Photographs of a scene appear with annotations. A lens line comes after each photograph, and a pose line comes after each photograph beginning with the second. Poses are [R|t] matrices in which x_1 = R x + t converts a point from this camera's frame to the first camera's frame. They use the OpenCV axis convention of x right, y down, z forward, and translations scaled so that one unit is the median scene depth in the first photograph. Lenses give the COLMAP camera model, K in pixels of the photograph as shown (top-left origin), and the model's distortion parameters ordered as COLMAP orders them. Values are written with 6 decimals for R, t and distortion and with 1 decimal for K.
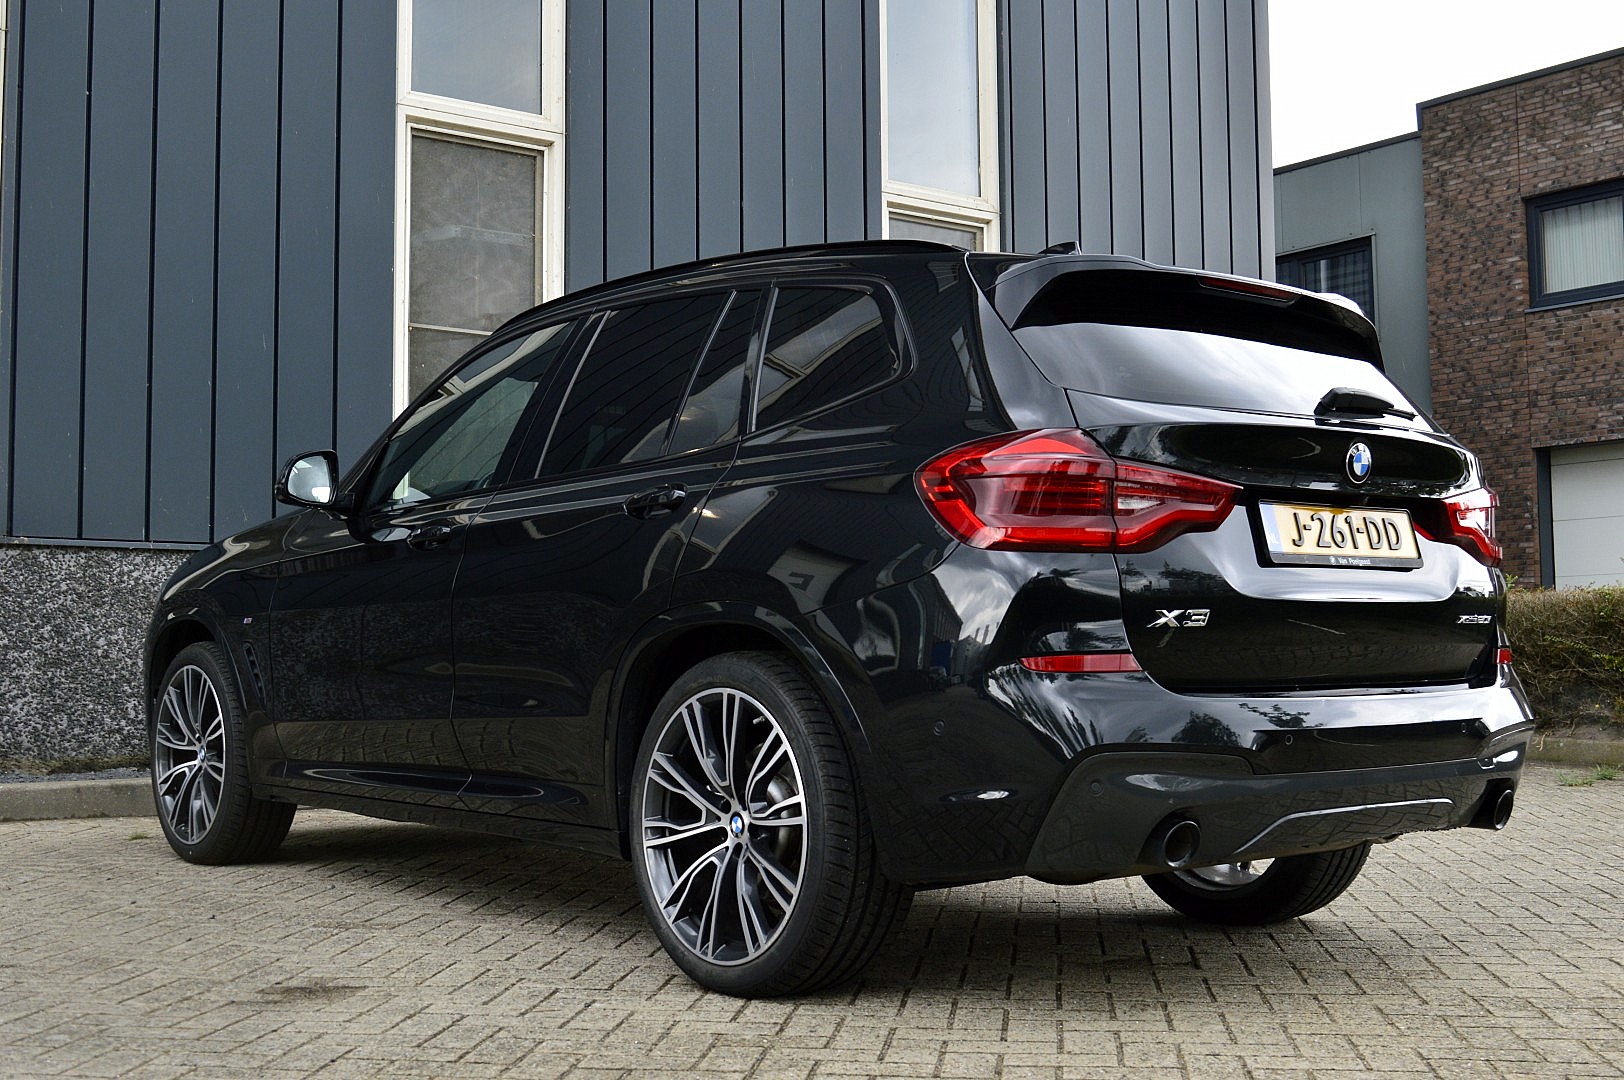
lens RADIAL K [[1898.3, 0, 806.9], [0, 1898.3, 533.5], [0, 0, 1]] dist [-0.058954, 0.000000]
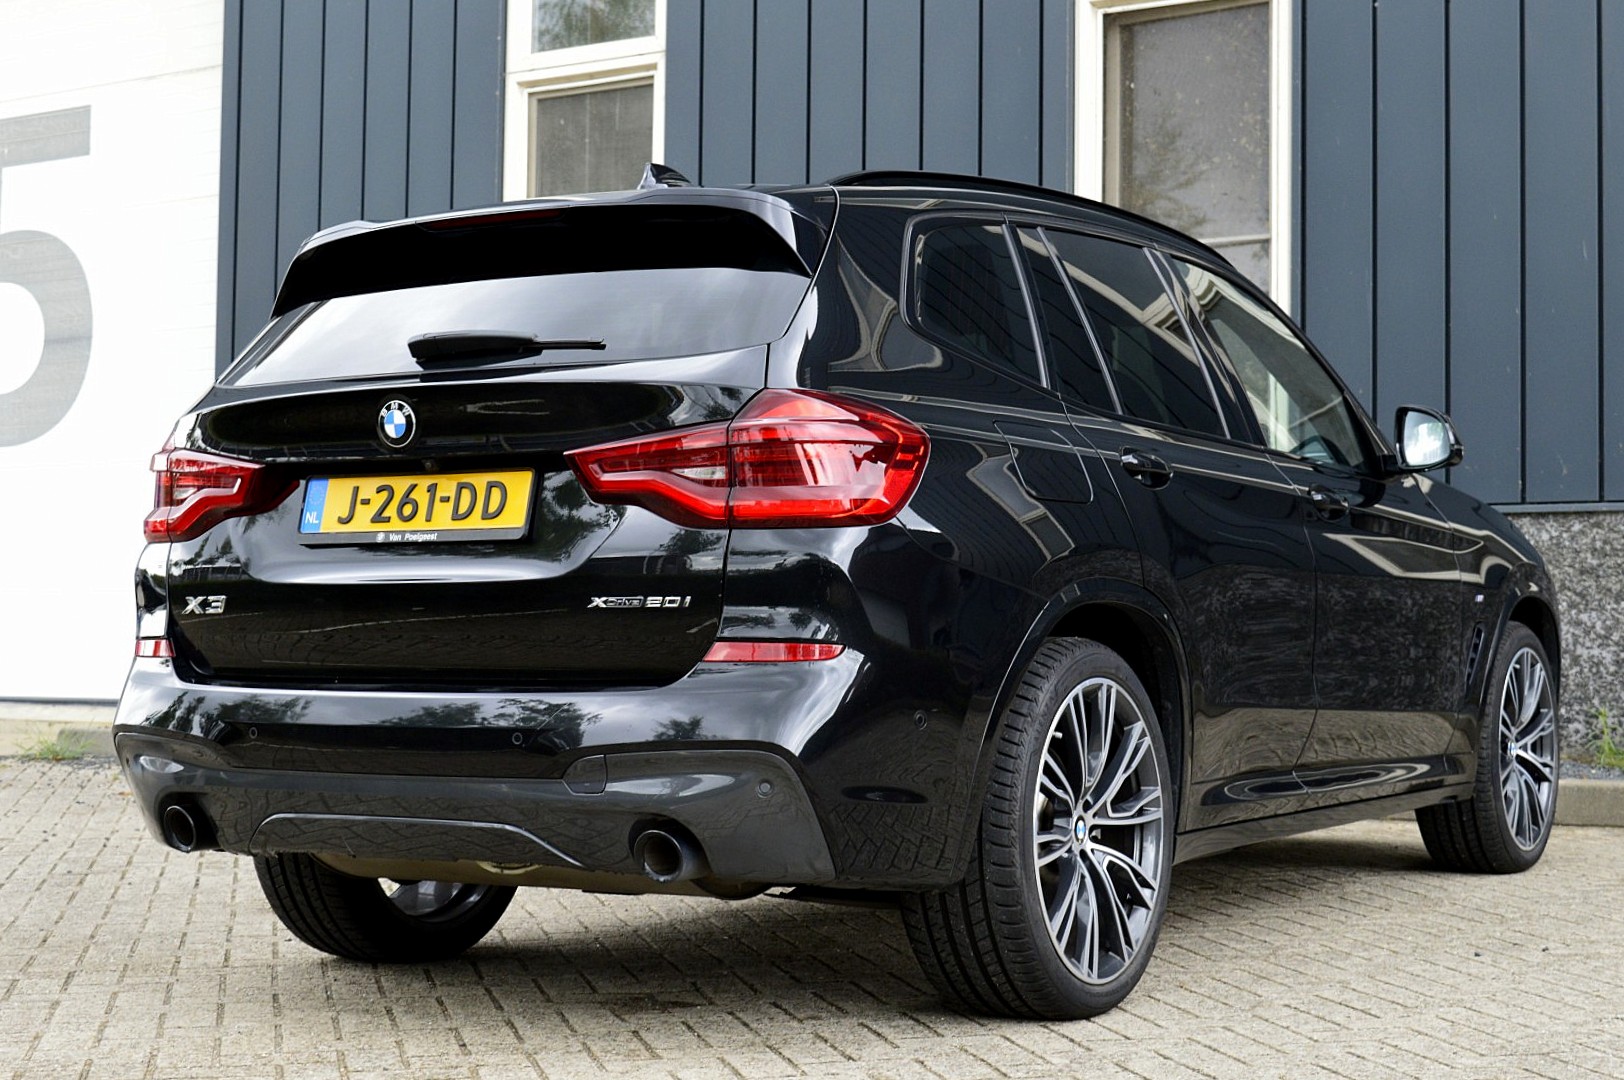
lens RADIAL K [[2426.8, 0, 810.3], [0, 2426.8, 537.5], [0, 0, 1]] dist [0.116071, 0.000000]
pose [[0.339033, -0.028500, -0.940343, 1.403814], [0.051512, 0.998604, -0.011693, 0.037676], [0.939363, -0.044475, 0.340027, 0.798471]]
